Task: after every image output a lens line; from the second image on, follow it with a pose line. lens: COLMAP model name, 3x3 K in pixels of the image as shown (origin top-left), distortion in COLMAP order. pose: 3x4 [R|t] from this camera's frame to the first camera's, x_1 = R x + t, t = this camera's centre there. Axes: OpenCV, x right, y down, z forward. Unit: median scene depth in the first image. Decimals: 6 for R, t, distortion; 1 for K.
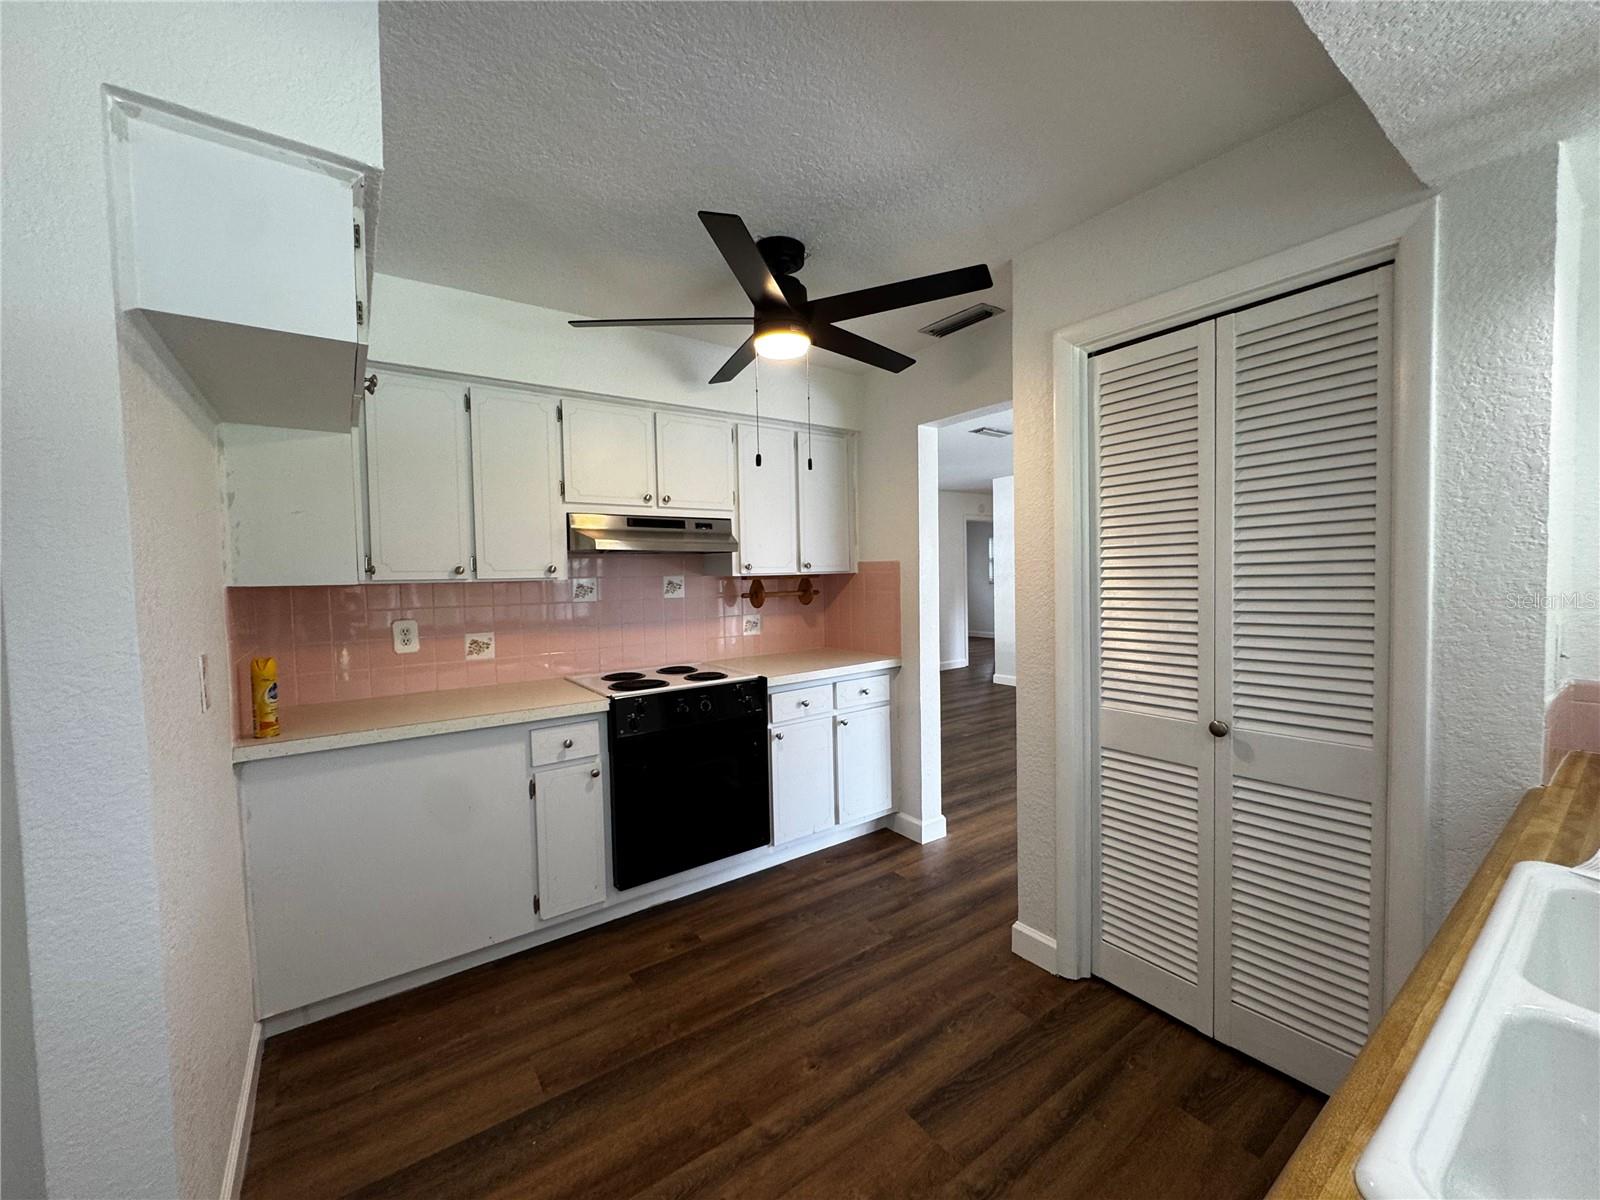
lens RADIAL K [[640.9, 0, 800.0], [0, 640.9, 600.0], [0, 0, 1]] dist [-0.001024, 0.000125]
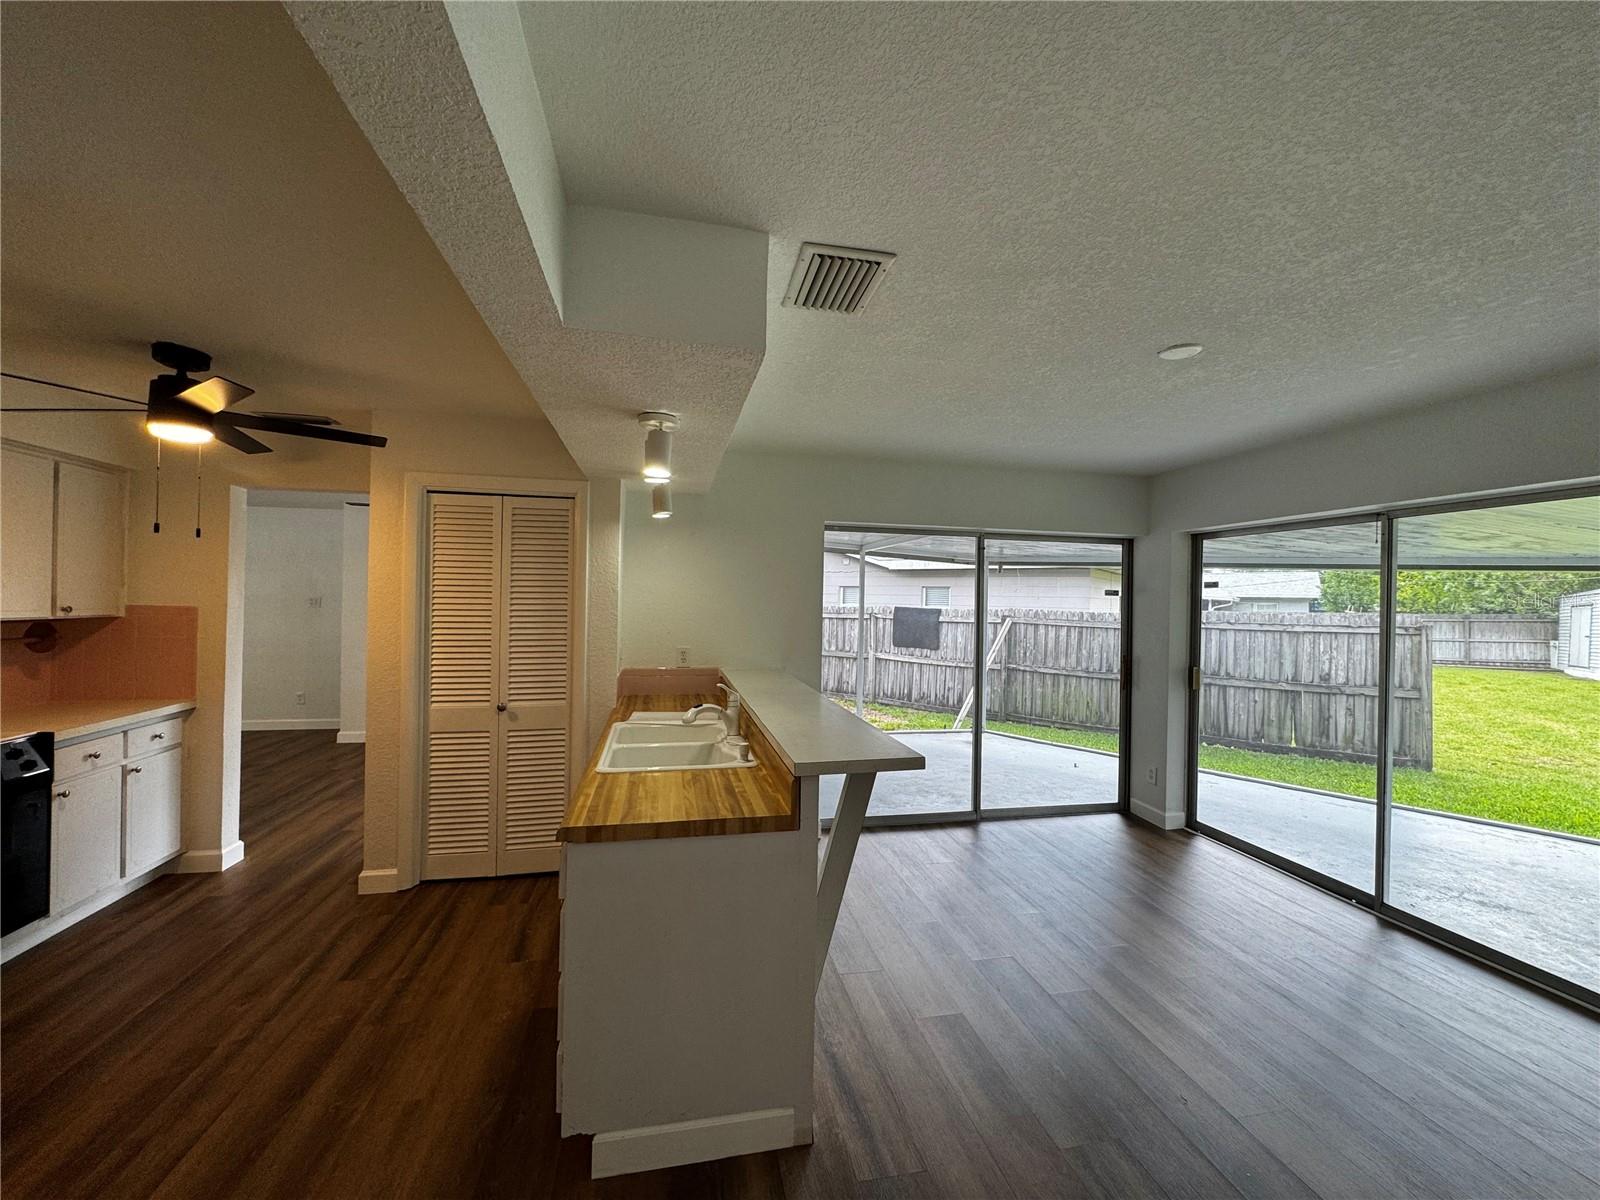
lens RADIAL K [[637.9, 0, 800.0], [0, 637.9, 600.0], [0, 0, 1]] dist [-0.003366, 0.000370]
pose [[0.404071, 0.031525, 0.914184, -0.460560], [0.012620, 0.999119, -0.040032, -0.020641], [-0.914641, 0.027713, 0.403317, -0.371019]]
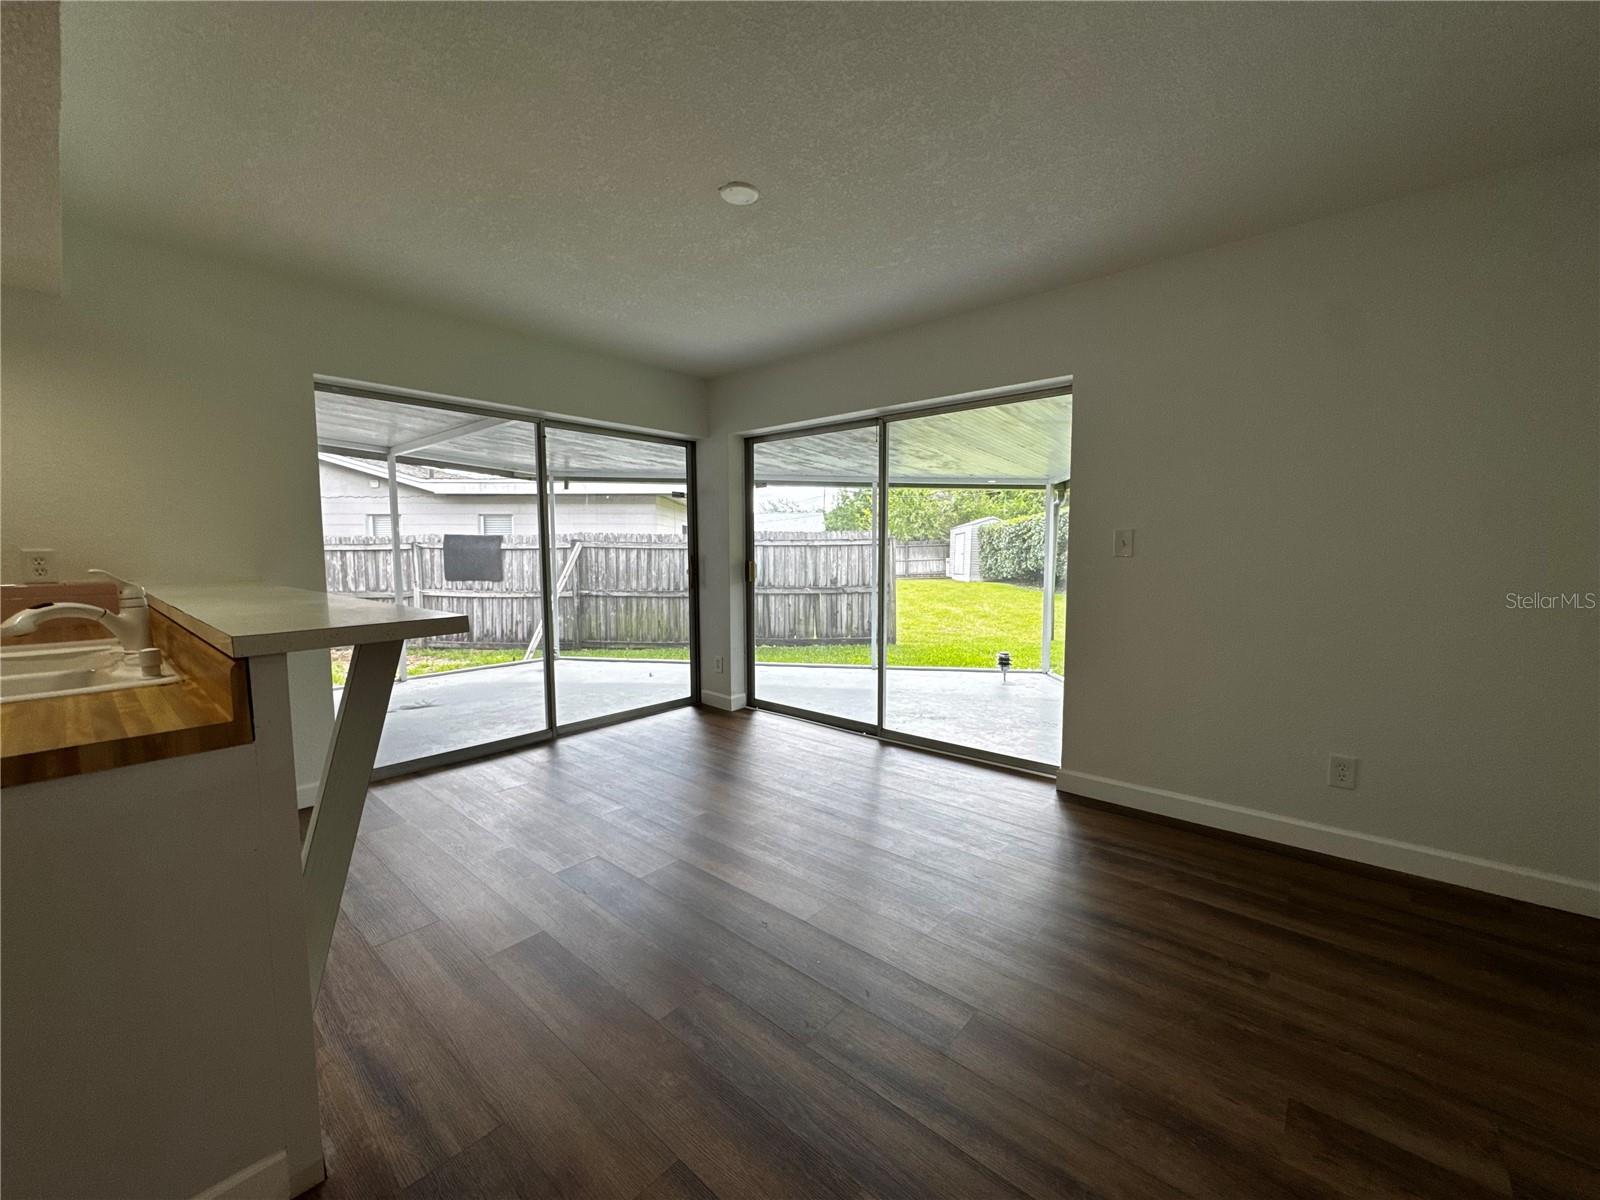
lens RADIAL K [[637.9, 0, 800.0], [0, 637.9, 600.0], [0, 0, 1]] dist [-0.003366, 0.000370]
pose [[-0.229961, -0.057633, 0.971492, -0.340738], [0.052474, 0.996059, 0.071511, 0.079609], [-0.971784, 0.067423, -0.226030, -0.358306]]
